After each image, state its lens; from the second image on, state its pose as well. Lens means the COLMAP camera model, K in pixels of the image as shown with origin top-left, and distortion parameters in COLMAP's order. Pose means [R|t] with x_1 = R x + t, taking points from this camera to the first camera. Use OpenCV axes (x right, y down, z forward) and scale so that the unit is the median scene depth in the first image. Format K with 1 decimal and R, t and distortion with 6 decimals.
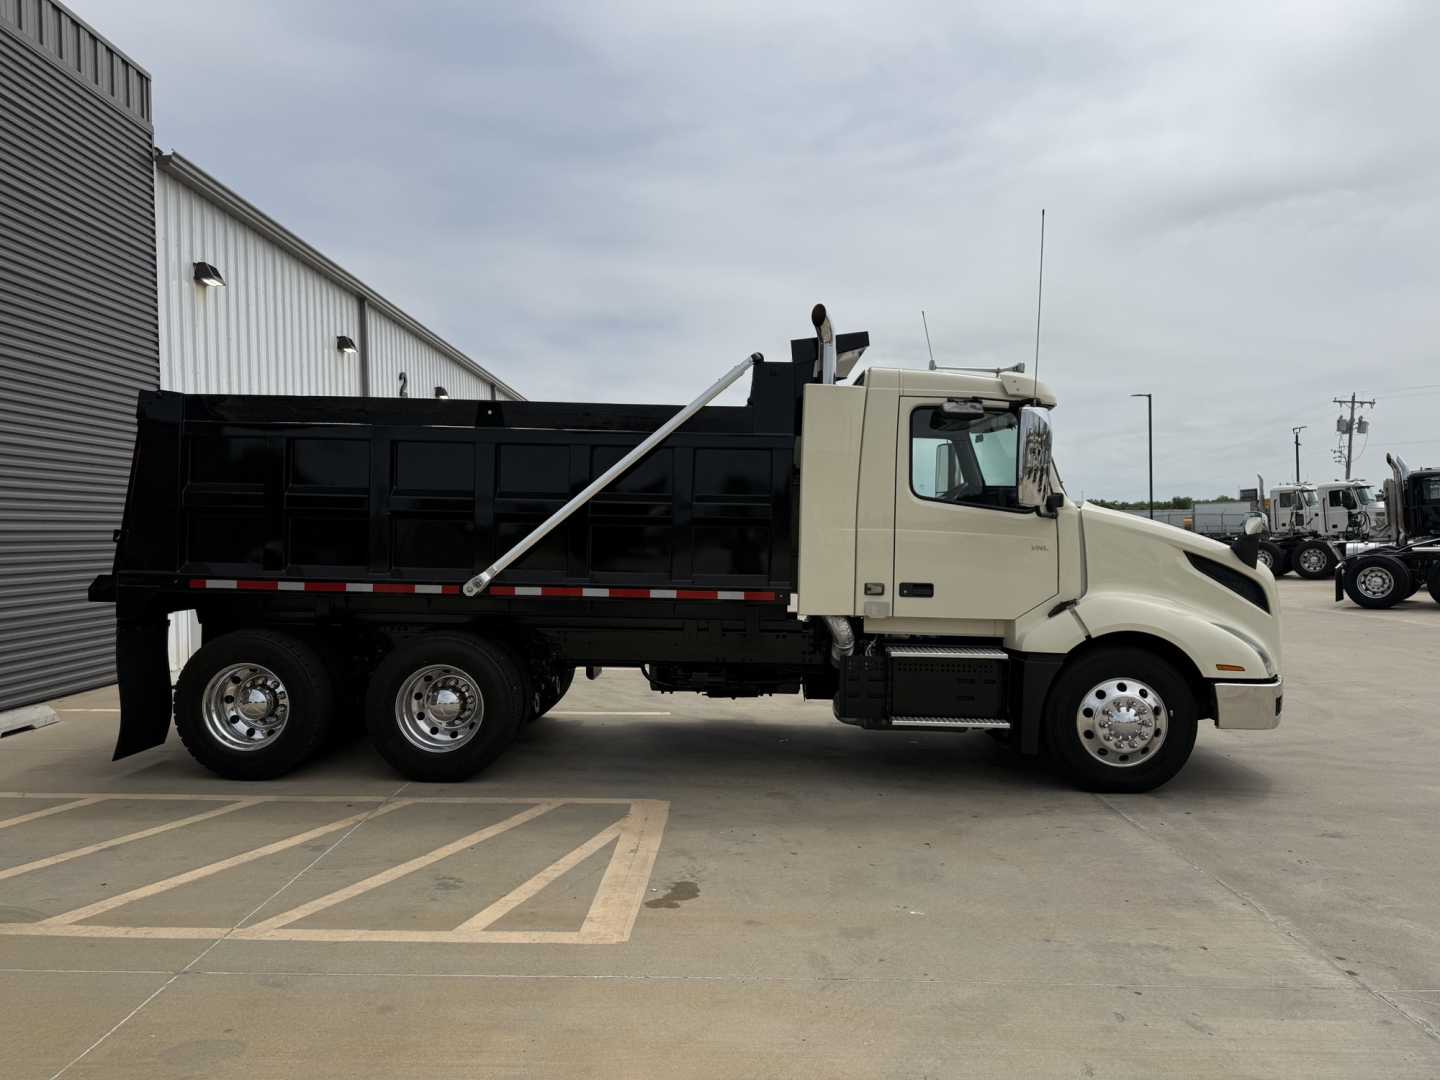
lens RADIAL K [[1012.2, 0, 722.7], [0, 1012.2, 532.8], [0, 0, 1]] dist [0.035643, -0.045520]
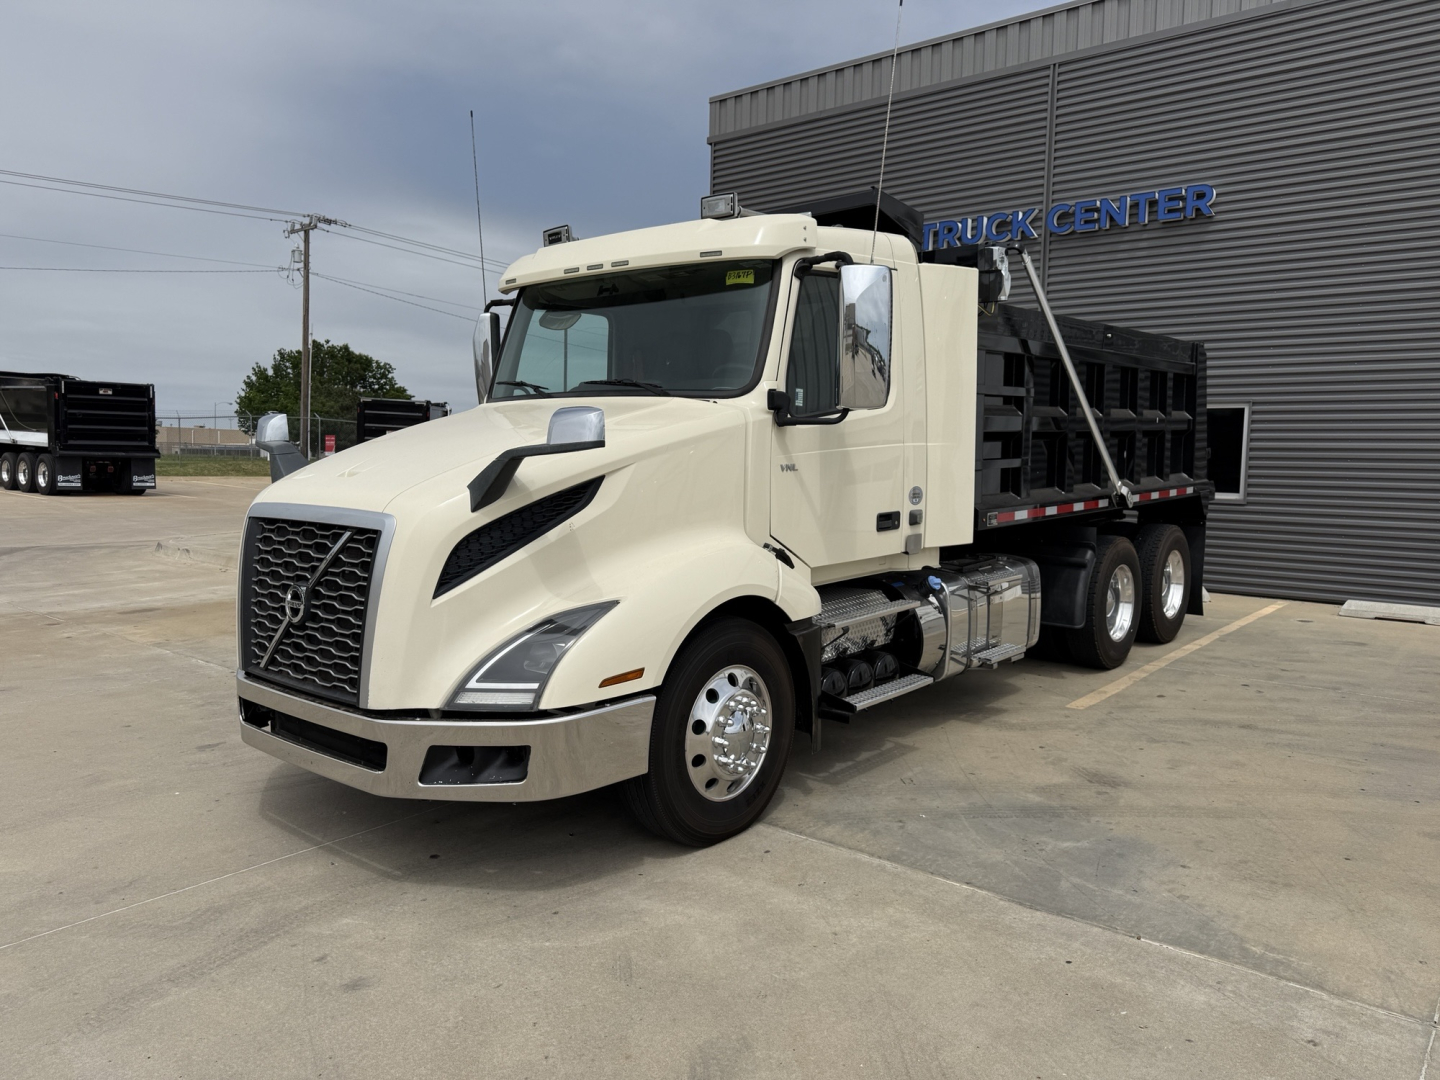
lens RADIAL K [[1012.2, 0, 722.7], [0, 1012.2, 532.8], [0, 0, 1]] dist [0.035643, -0.045520]
pose [[-0.638157, 0.061341, -0.767458, 1.061429], [-0.014243, 0.995710, 0.091427, -0.006517], [0.769774, 0.069276, -0.634546, 2.062929]]
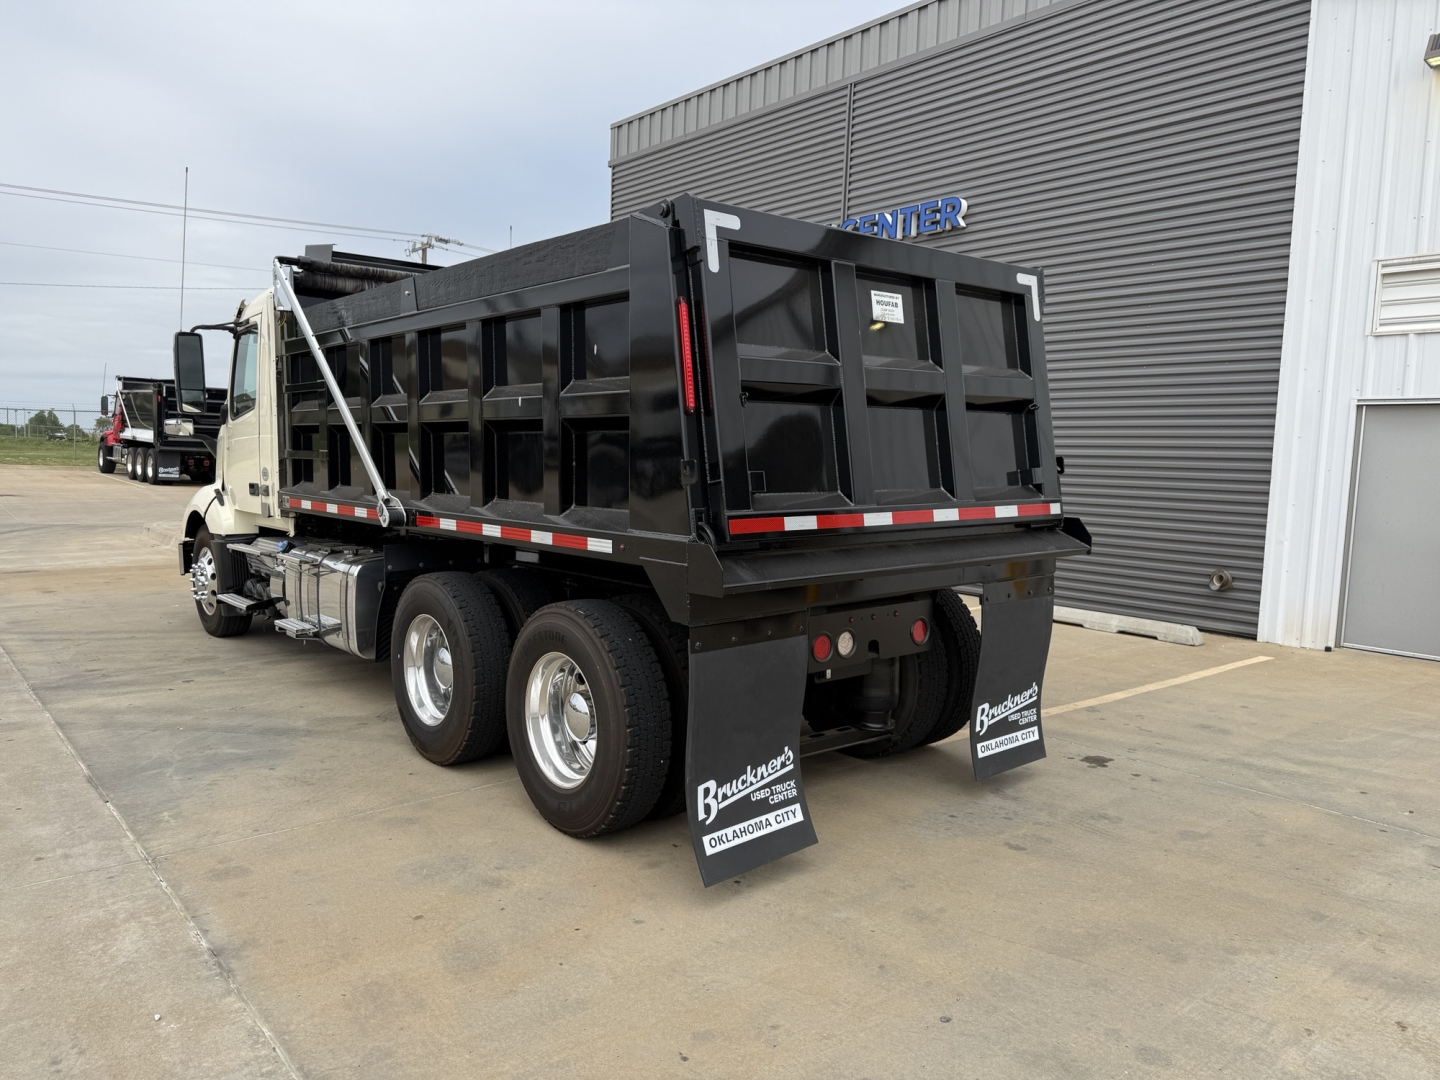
lens RADIAL K [[1012.2, 0, 722.7], [0, 1012.2, 532.8], [0, 0, 1]] dist [0.035643, -0.045520]
pose [[-0.765489, 0.035106, -0.642490, 0.570637], [-0.027837, 0.995769, 0.087575, -0.008650], [0.642846, 0.084923, -0.761273, 2.816245]]
